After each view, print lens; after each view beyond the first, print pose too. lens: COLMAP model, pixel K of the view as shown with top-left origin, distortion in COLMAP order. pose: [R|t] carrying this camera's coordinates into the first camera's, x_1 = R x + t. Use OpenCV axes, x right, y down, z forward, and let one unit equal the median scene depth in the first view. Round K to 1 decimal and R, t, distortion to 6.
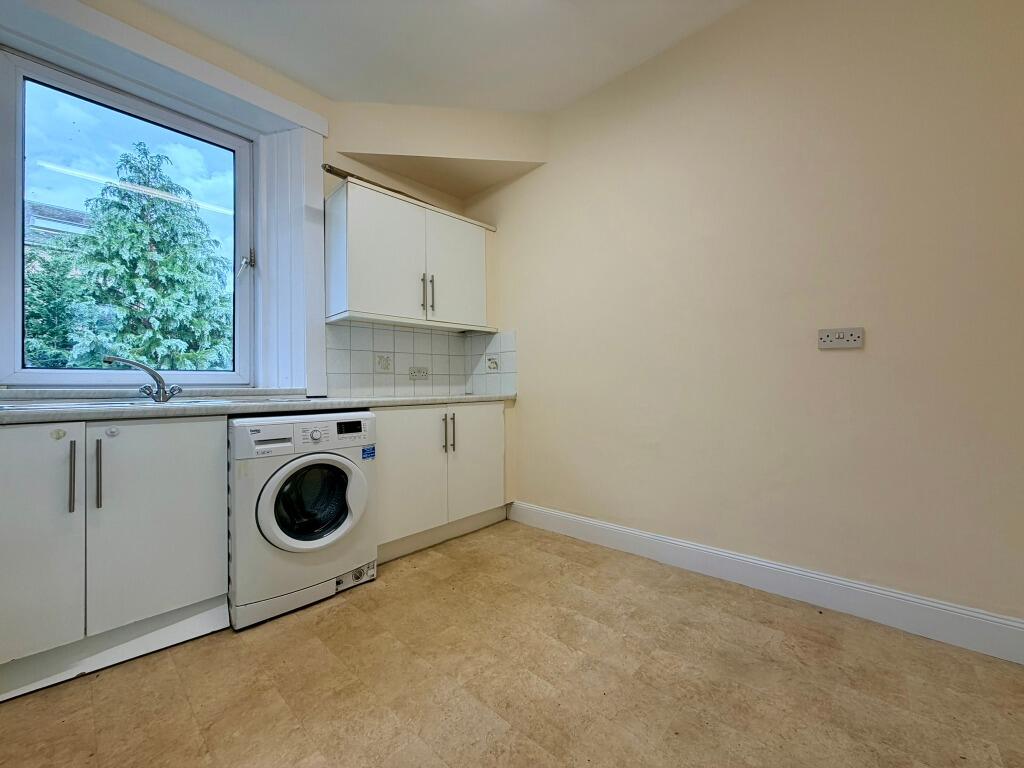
lens RADIAL K [[406.3, 0, 511.6], [0, 406.3, 380.6], [0, 0, 1]] dist [-0.003210, -0.000169]
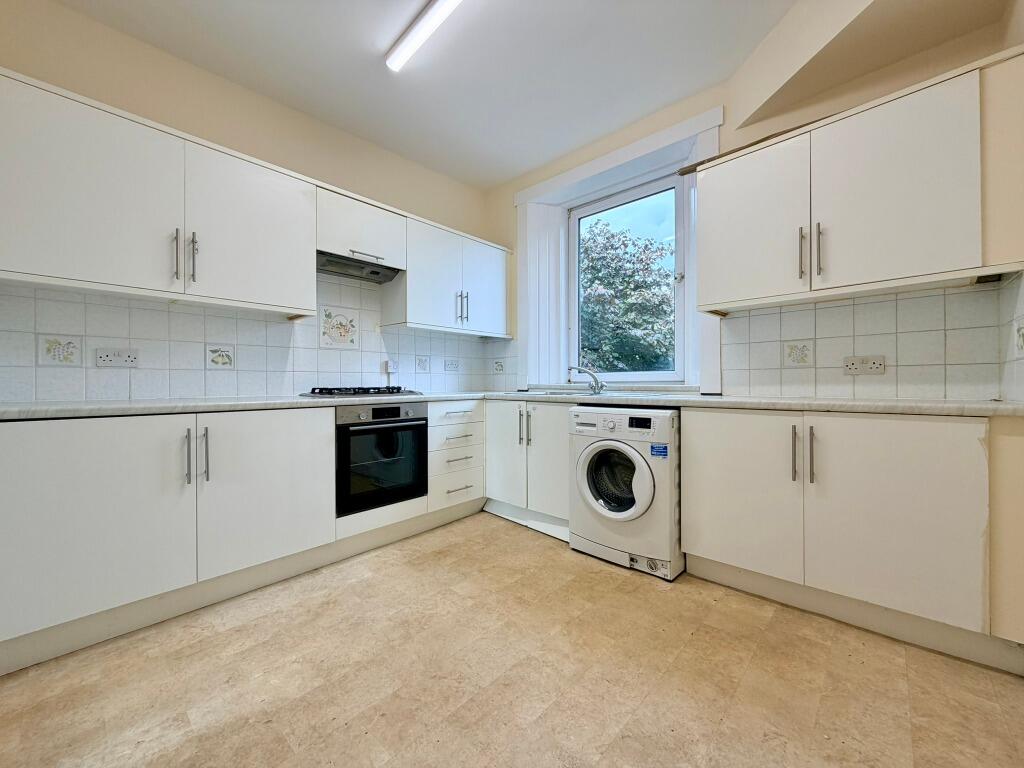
lens RADIAL K [[406.3, 0, 508.0], [0, 406.3, 381.9], [0, 0, 1]] dist [-0.003210, -0.000169]
pose [[-0.005740, 0.004782, -0.999972, 0.672685], [0.015050, 0.999876, 0.004696, -0.003613], [0.999870, -0.015023, -0.005811, 0.648571]]
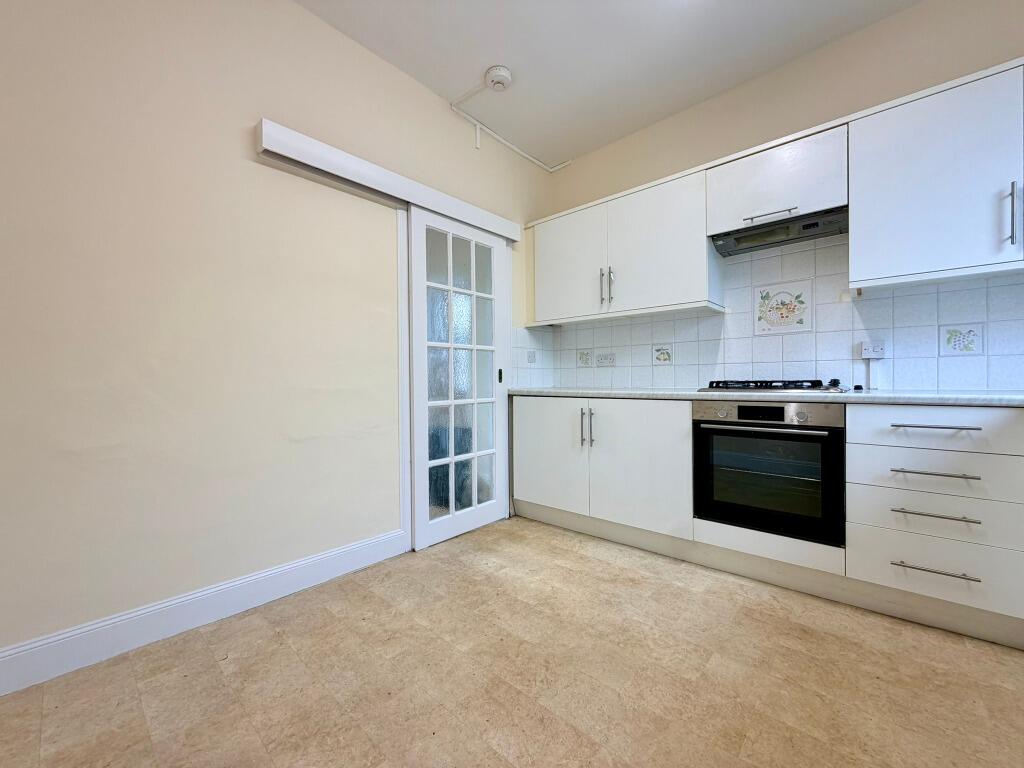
lens RADIAL K [[406.3, 0, 512.4], [0, 406.3, 384.6], [0, 0, 1]] dist [-0.003210, -0.000169]
pose [[-0.999800, 0.018064, -0.008532, 0.034226], [0.018040, 0.999833, 0.002896, 0.008621], [0.008583, 0.002741, -0.999959, 1.231953]]
